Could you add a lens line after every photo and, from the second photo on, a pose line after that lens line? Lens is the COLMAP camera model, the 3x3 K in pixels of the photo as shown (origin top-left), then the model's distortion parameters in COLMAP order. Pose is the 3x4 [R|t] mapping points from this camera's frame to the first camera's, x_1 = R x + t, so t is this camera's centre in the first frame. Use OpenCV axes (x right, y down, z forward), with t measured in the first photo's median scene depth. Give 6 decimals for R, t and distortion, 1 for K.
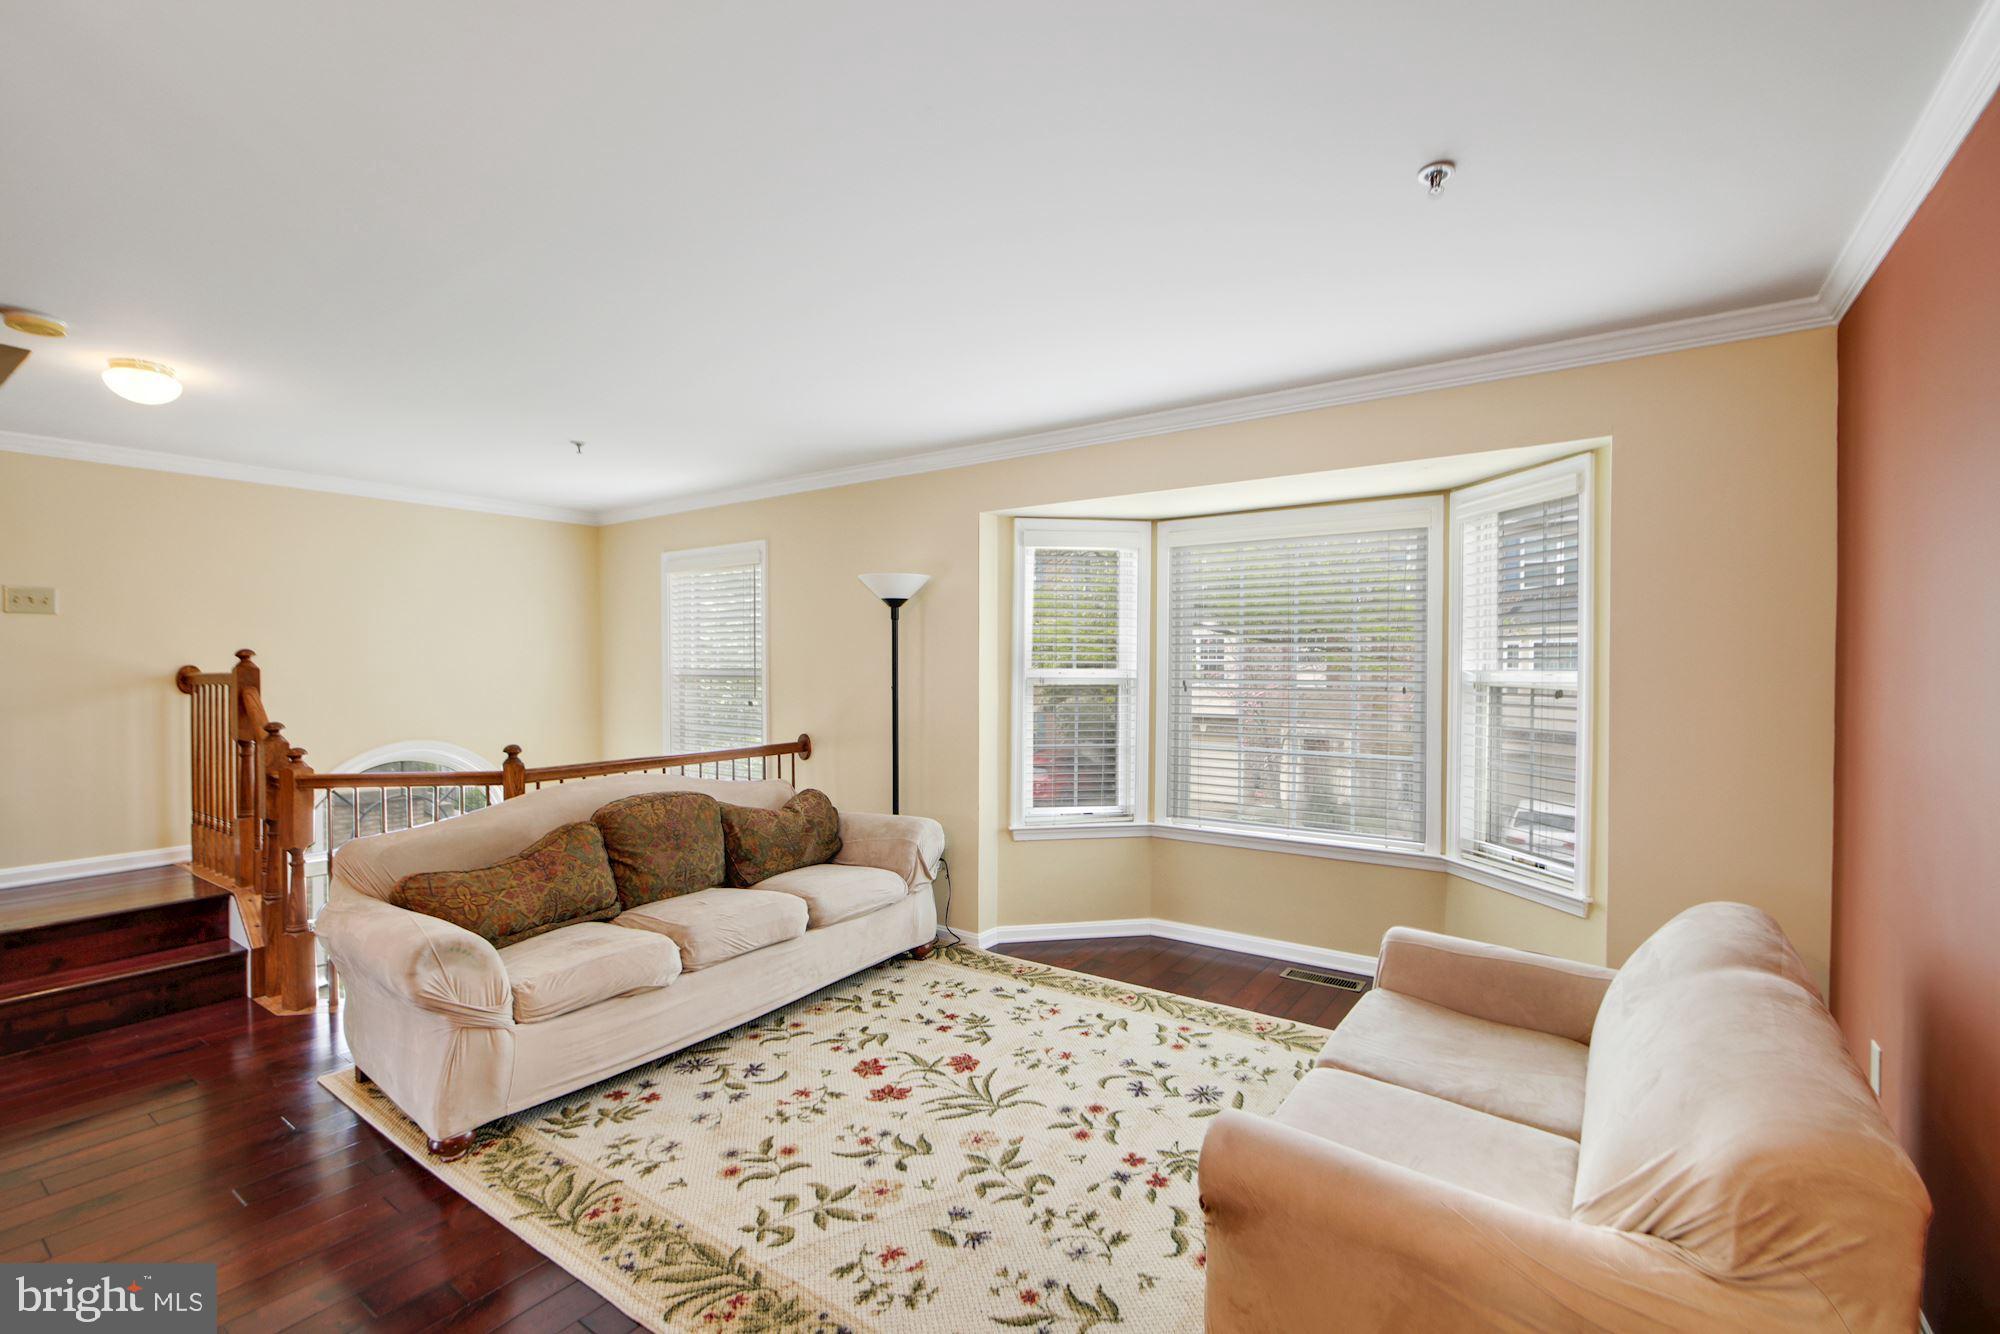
lens RADIAL K [[875.8, 0, 992.0], [0, 875.8, 672.3], [0, 0, 1]] dist [-0.010324, 0.000576]
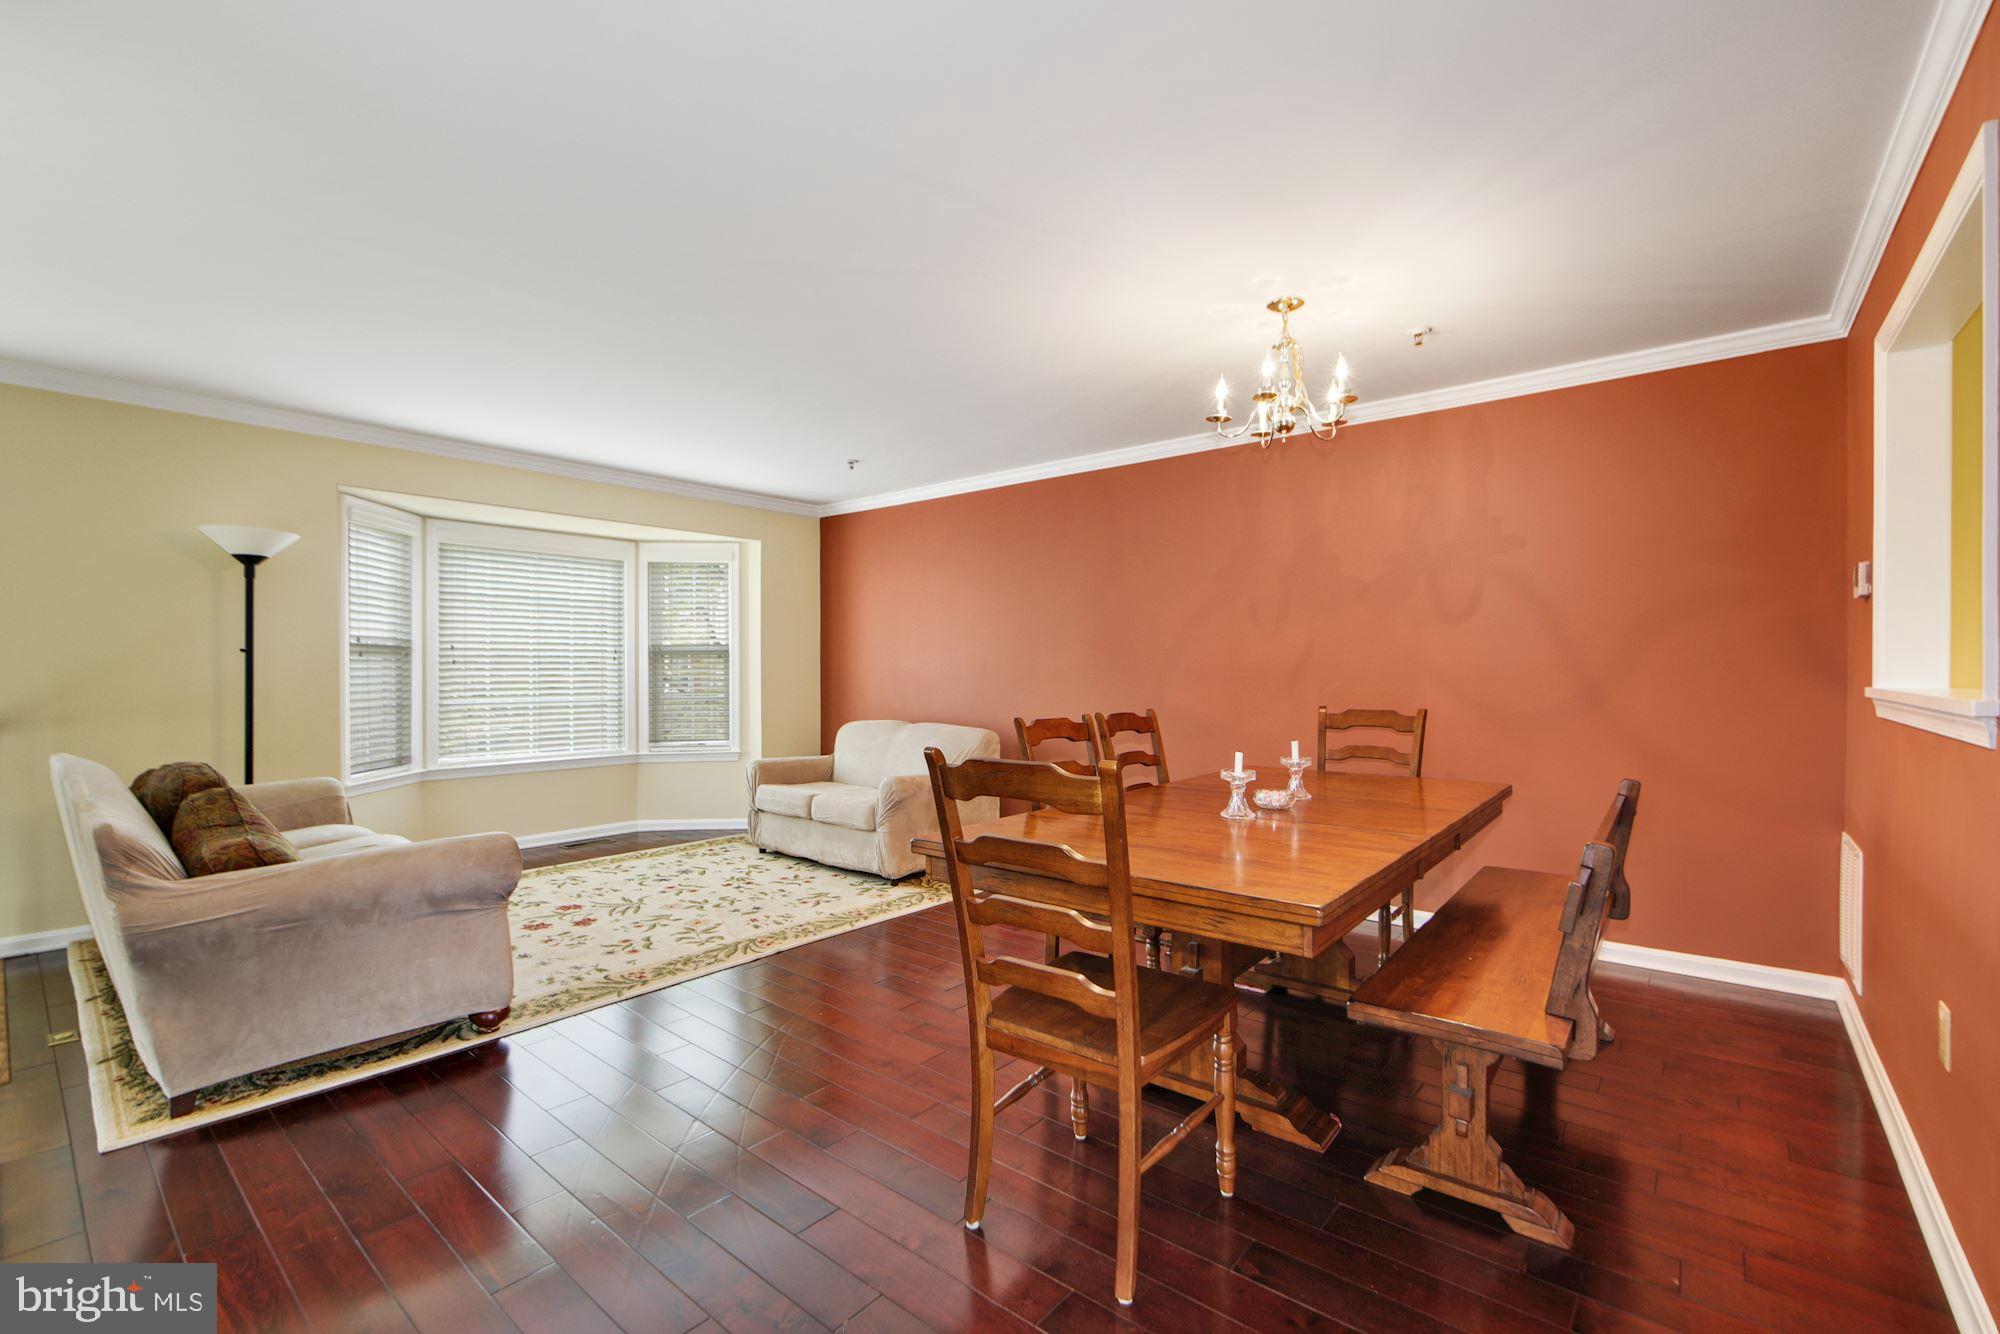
lens RADIAL K [[875.8, 0, 1002.0], [0, 875.8, 667.3], [0, 0, 1]] dist [-0.010324, 0.000576]
pose [[0.082074, 0.003697, 0.996619, -1.775454], [0.010358, 0.999936, -0.004562, 0.088215], [-0.996572, 0.010698, 0.082031, 0.224443]]
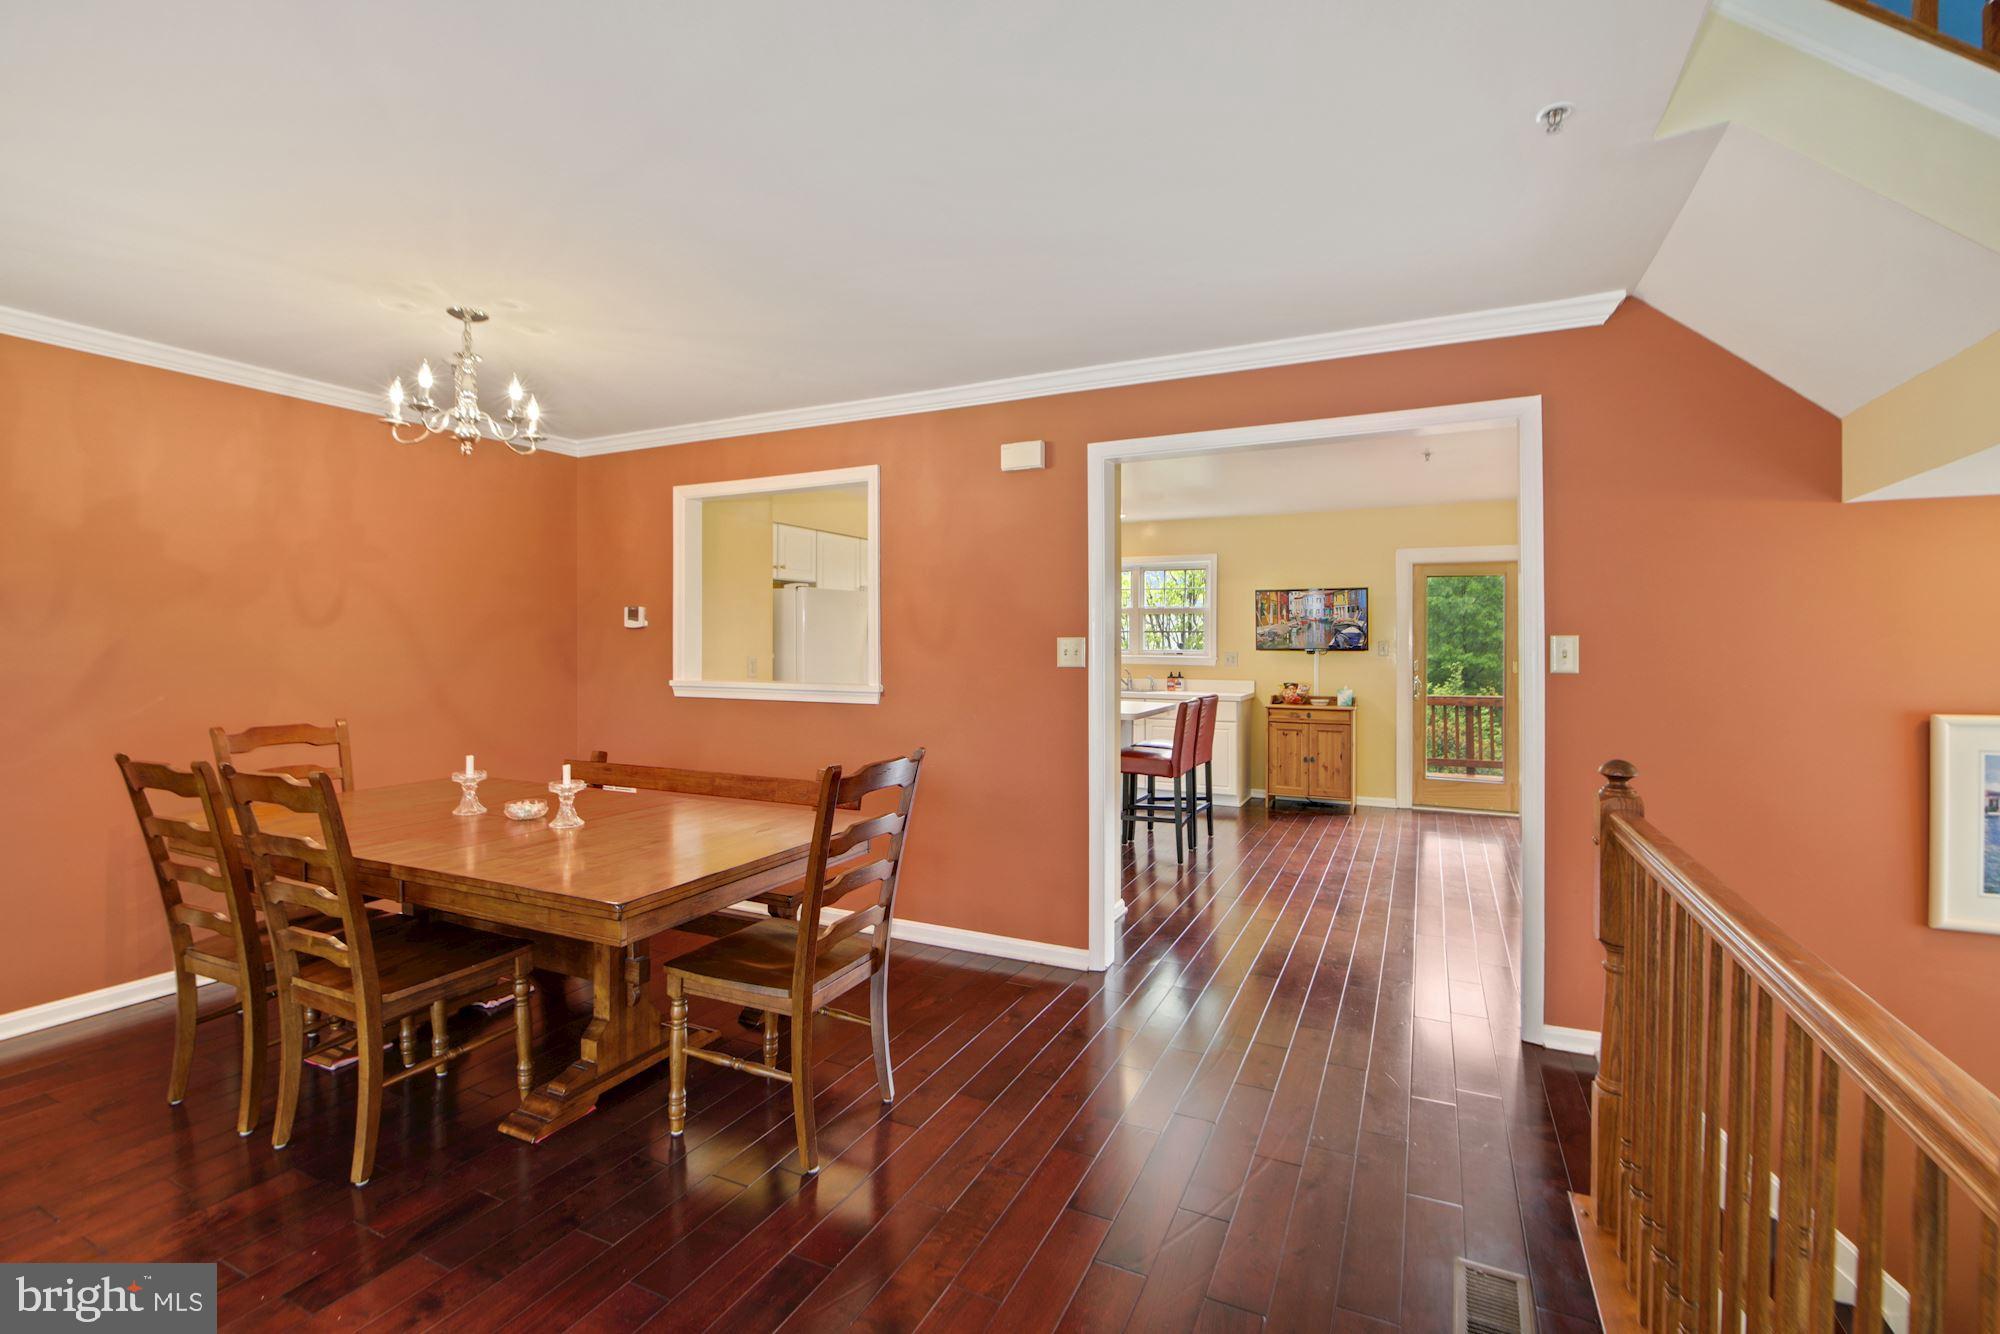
lens RADIAL K [[875.8, 0, 1007.2], [0, 875.8, 653.7], [0, 0, 1]] dist [-0.010324, 0.000576]
pose [[-0.984904, 0.004026, -0.173054, -1.026297], [0.000522, 0.999794, 0.020286, 0.022970], [0.173101, 0.019889, -0.984703, 1.258604]]
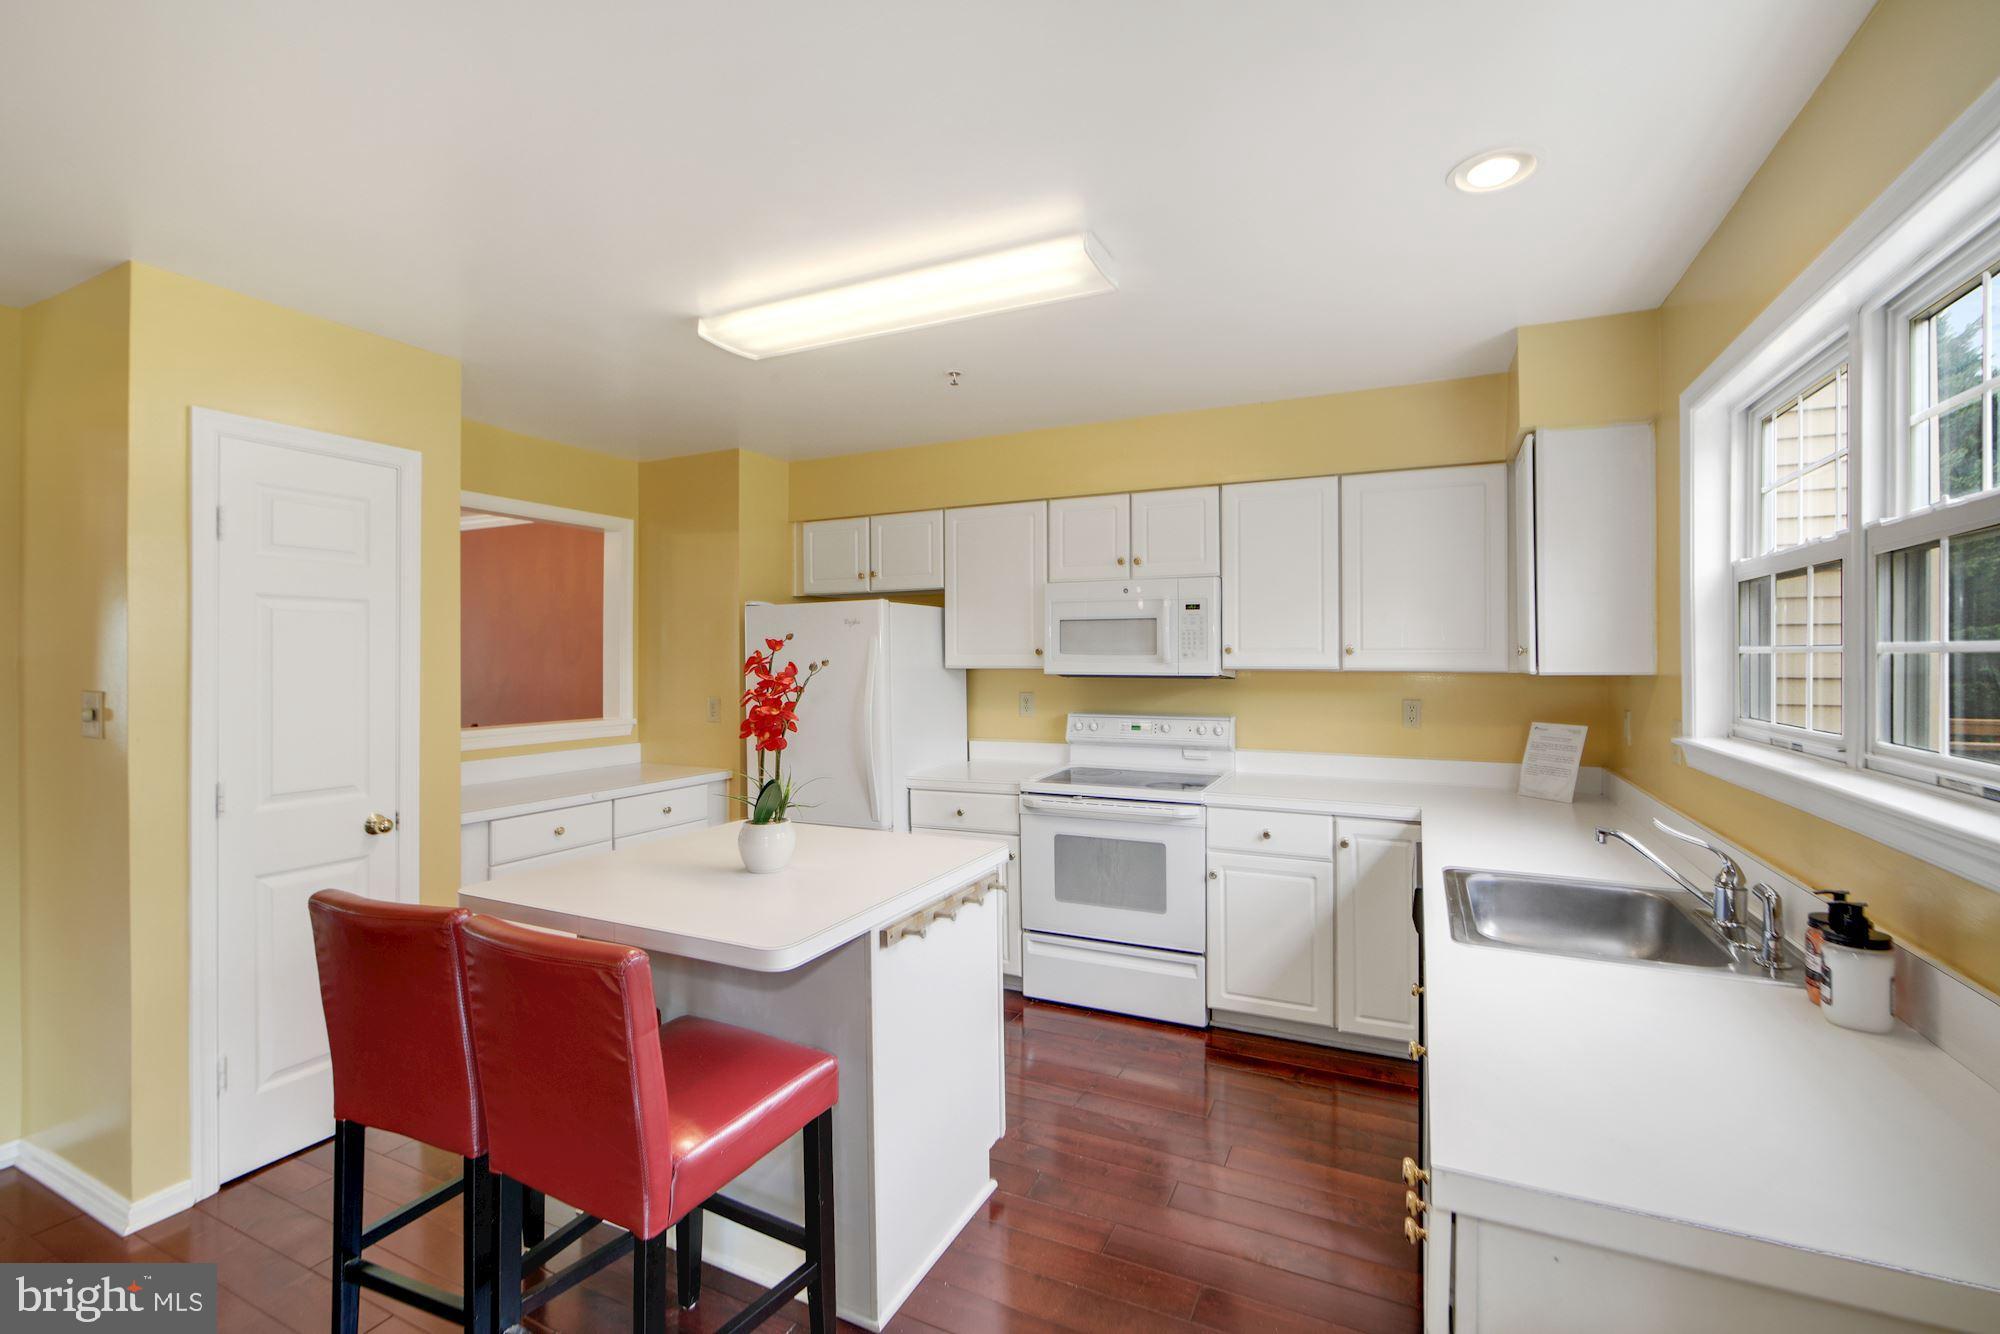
lens RADIAL K [[875.8, 0, 1000.1], [0, 875.8, 650.2], [0, 0, 1]] dist [-0.010324, 0.000576]
pose [[-0.160715, 0.012642, 0.986920, -2.649602], [0.012318, 0.999866, -0.010802, 0.010222], [-0.986924, 0.010421, -0.160850, -1.269931]]
